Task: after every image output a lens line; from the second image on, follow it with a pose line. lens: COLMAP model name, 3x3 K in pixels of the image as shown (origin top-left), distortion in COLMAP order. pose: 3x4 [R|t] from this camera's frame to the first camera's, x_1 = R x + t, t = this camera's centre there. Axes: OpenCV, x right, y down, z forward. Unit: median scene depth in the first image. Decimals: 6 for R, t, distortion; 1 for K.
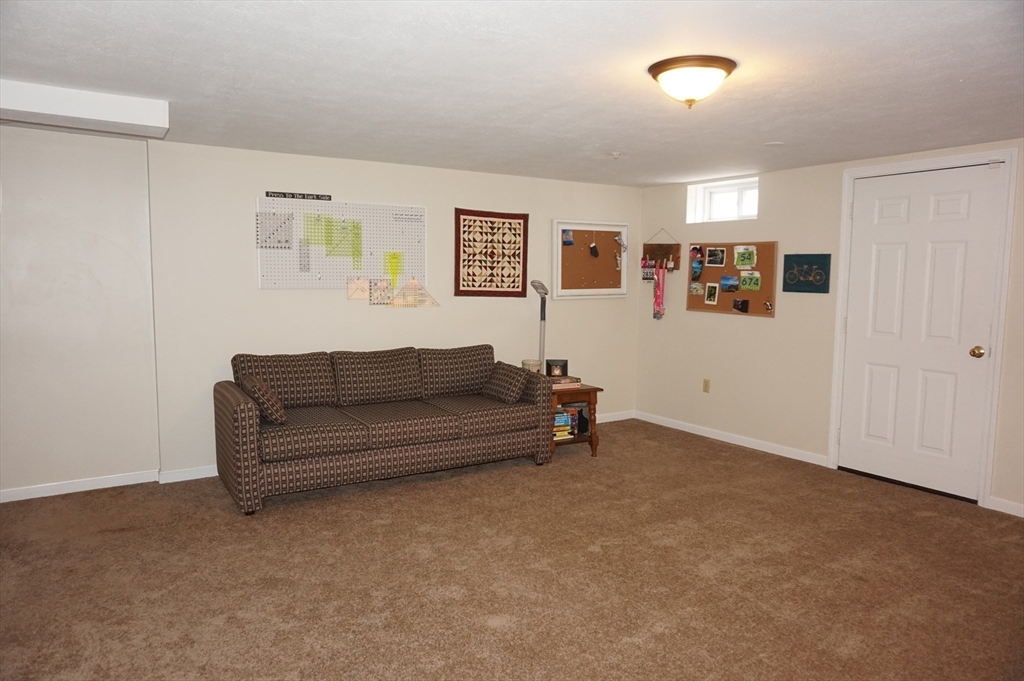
lens RADIAL K [[691.7, 0, 508.6], [0, 691.7, 341.4], [0, 0, 1]] dist [-0.032309, 0.023932]
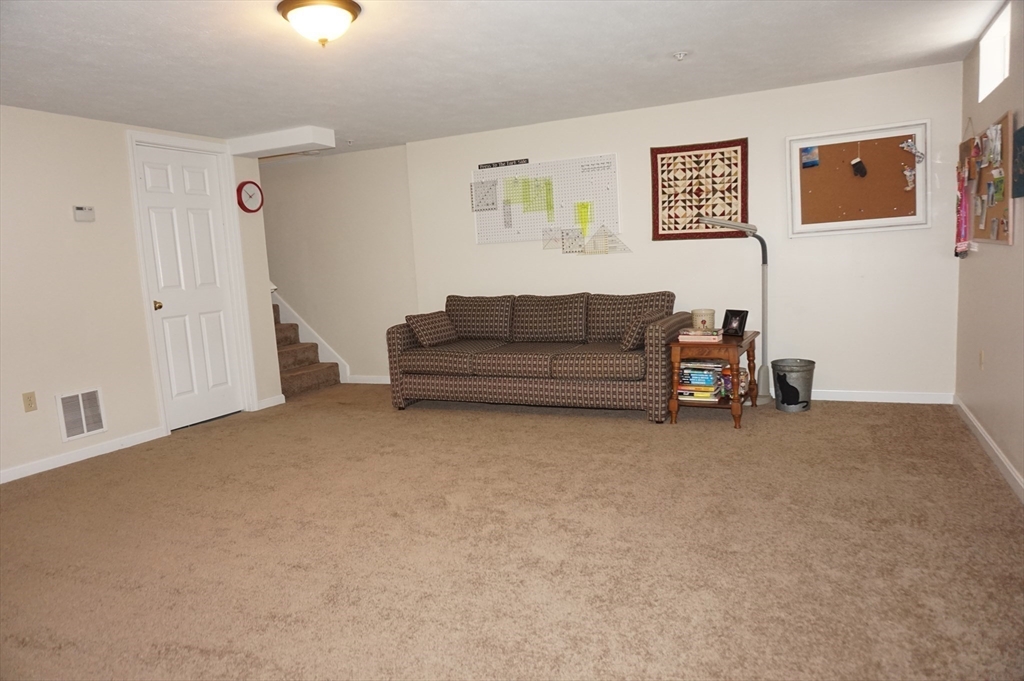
lens RADIAL K [[691.7, 0, 505.1], [0, 691.7, 342.7], [0, 0, 1]] dist [-0.032309, 0.023932]
pose [[0.523364, 0.068766, -0.849330, 0.624237], [-0.017673, 0.997400, 0.069864, 0.011848], [0.851926, -0.021554, 0.523218, 0.314917]]
